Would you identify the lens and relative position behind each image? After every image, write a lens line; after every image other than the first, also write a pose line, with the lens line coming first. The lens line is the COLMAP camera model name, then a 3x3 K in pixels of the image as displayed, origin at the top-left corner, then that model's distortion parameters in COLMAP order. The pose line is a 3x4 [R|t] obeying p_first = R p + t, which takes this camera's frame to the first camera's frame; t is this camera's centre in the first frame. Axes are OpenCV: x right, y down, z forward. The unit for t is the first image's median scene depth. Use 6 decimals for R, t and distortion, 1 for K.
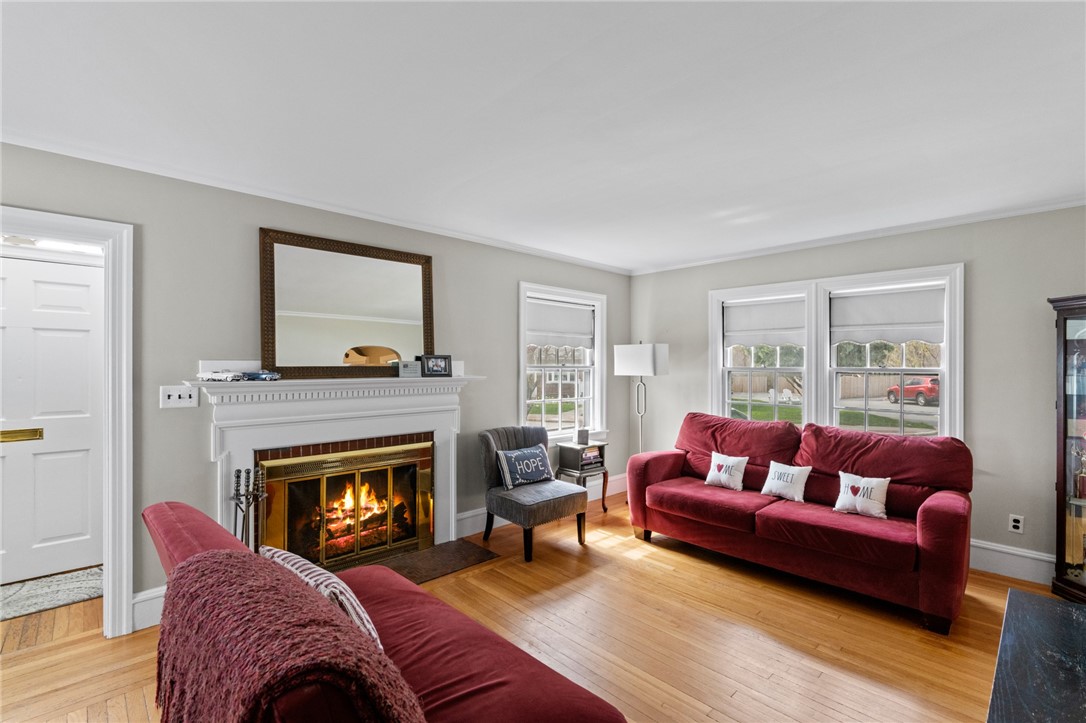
lens RADIAL K [[487.9, 0, 541.1], [0, 487.9, 364.3], [0, 0, 1]] dist [-0.008259, 0.002850]
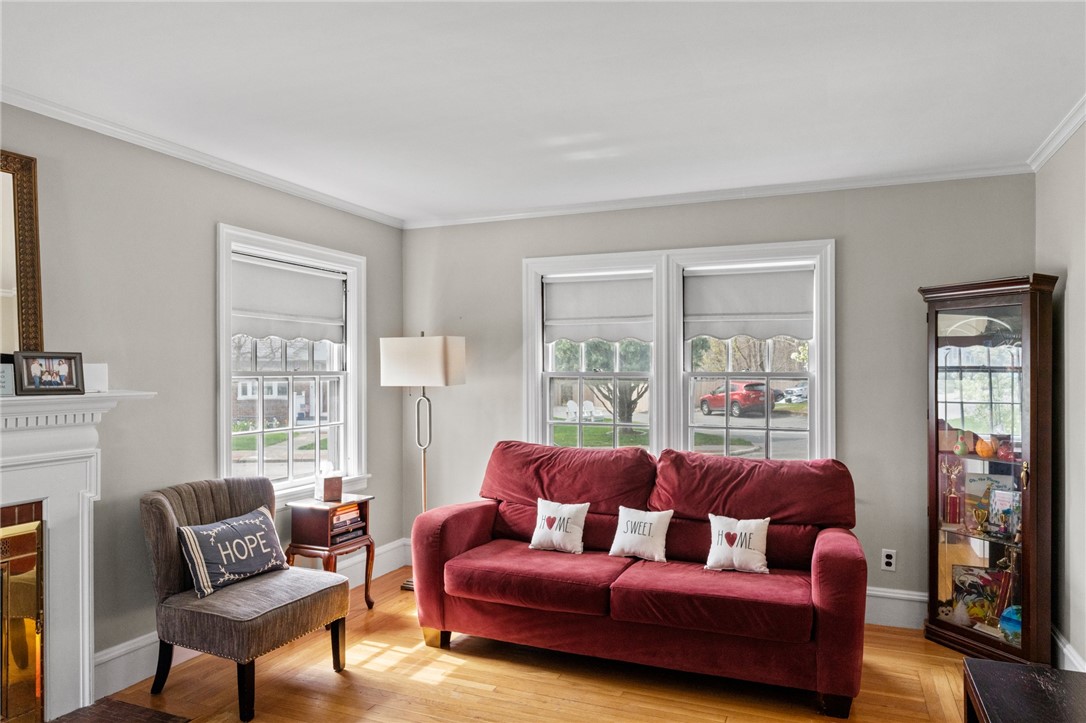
lens RADIAL K [[726.6, 0, 540.0], [0, 726.6, 369.0], [0, 0, 1]] dist [-0.001053, -0.000252]
pose [[0.916323, -0.004907, 0.400411, -0.050400], [0.004536, 0.999988, 0.001873, -0.000313], [-0.400415, 0.000100, 0.916334, 0.100154]]
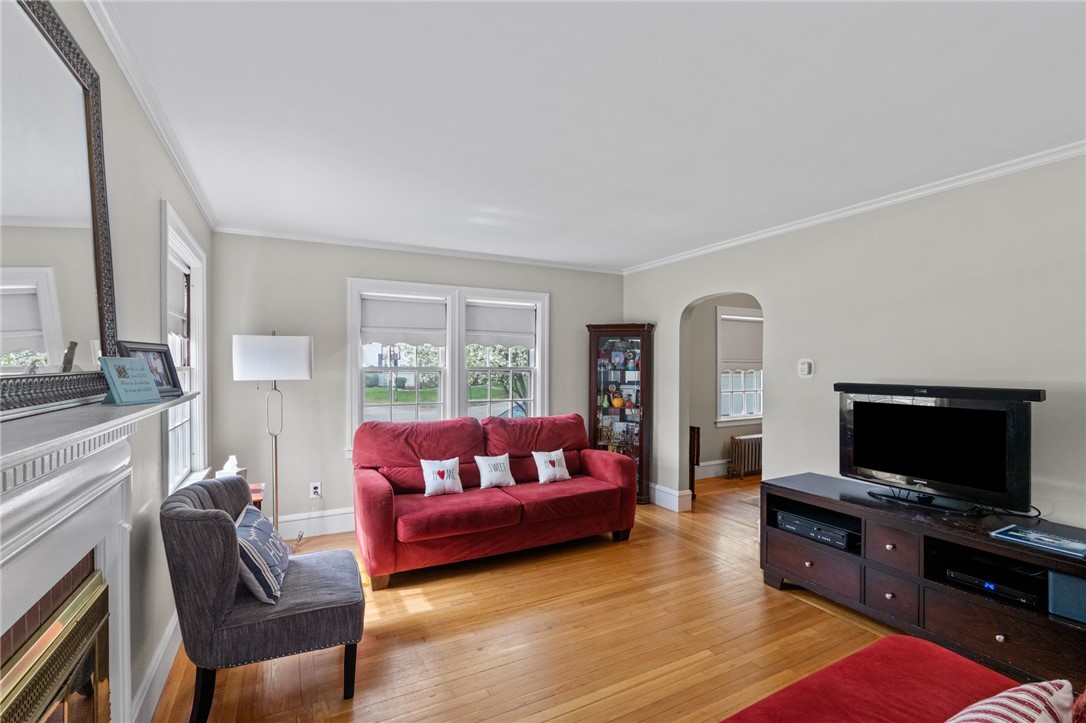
lens RADIAL K [[487.9, 0, 537.9], [0, 487.9, 369.1], [0, 0, 1]] dist [-0.008259, 0.002850]
pose [[0.274977, -0.012868, 0.961365, -0.531882], [-0.001783, 0.999902, 0.013894, -0.004412], [-0.961449, -0.005535, 0.274927, 0.622035]]
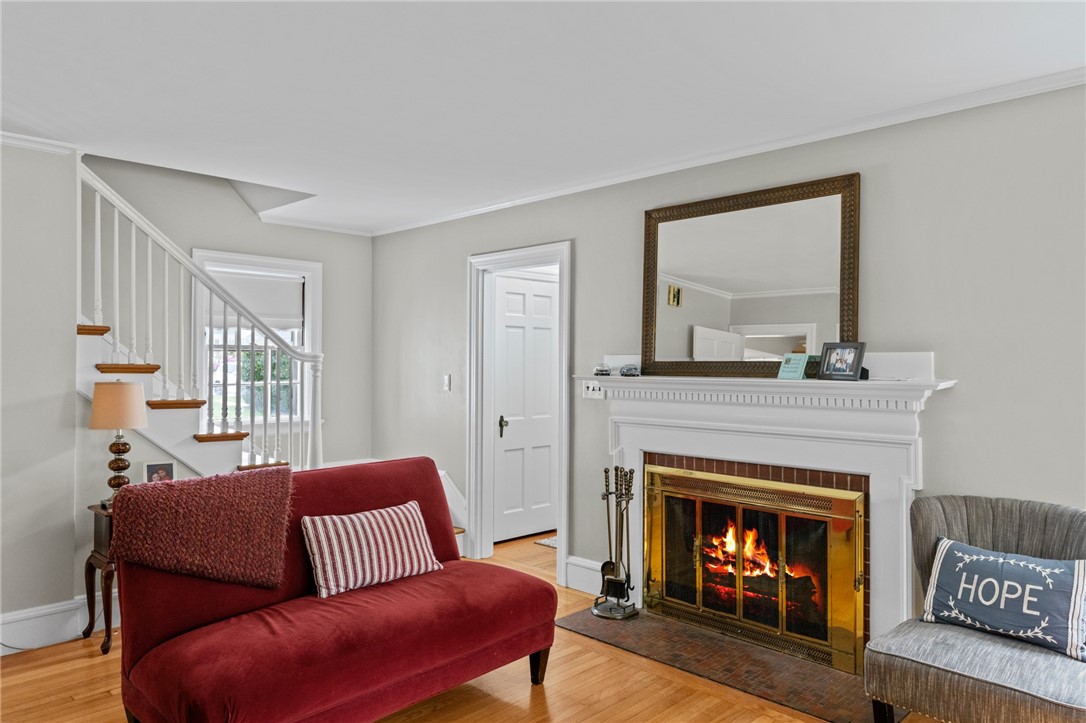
lens RADIAL K [[726.6, 0, 557.9], [0, 726.6, 352.0], [0, 0, 1]] dist [-0.001053, -0.000252]
pose [[0.049954, -0.013147, -0.998665, 0.672871], [-0.002419, 0.999909, -0.013284, 0.005069], [0.998749, 0.003079, 0.049917, 0.650797]]
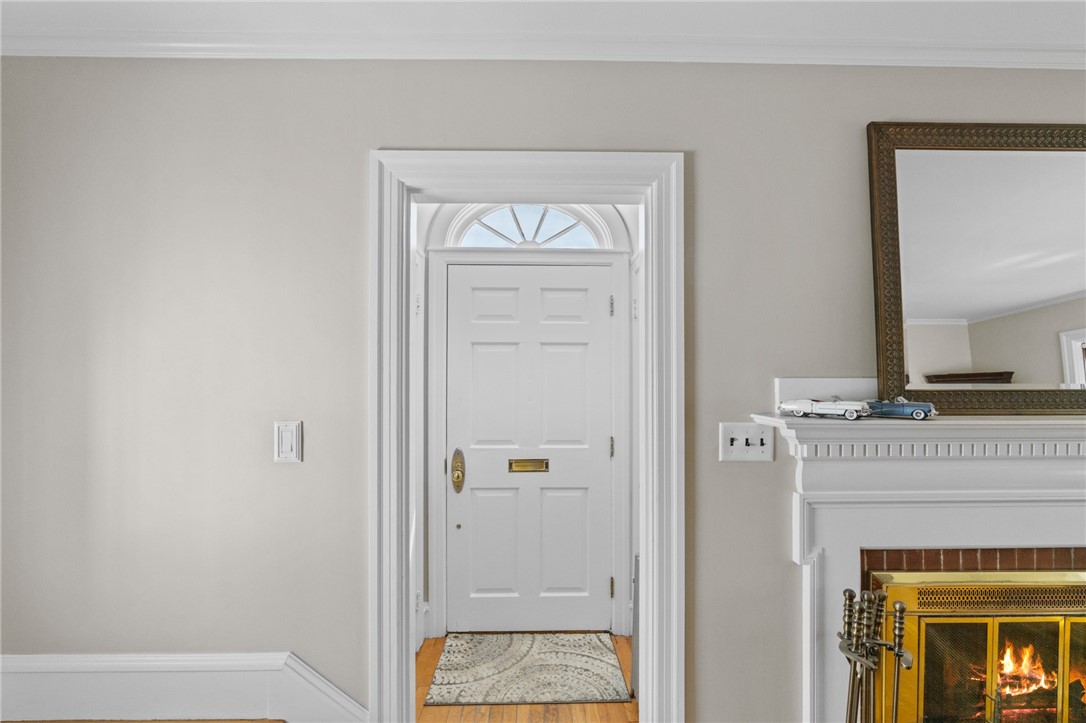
lens RADIAL K [[487.9, 0, 541.6], [0, 487.9, 382.5], [0, 0, 1]] dist [-0.008259, 0.002850]
pose [[0.740950, -0.001432, -0.671559, -0.417778], [-0.000906, 0.999995, -0.003131, -0.001021], [0.671560, 0.002928, 0.740944, 0.322272]]
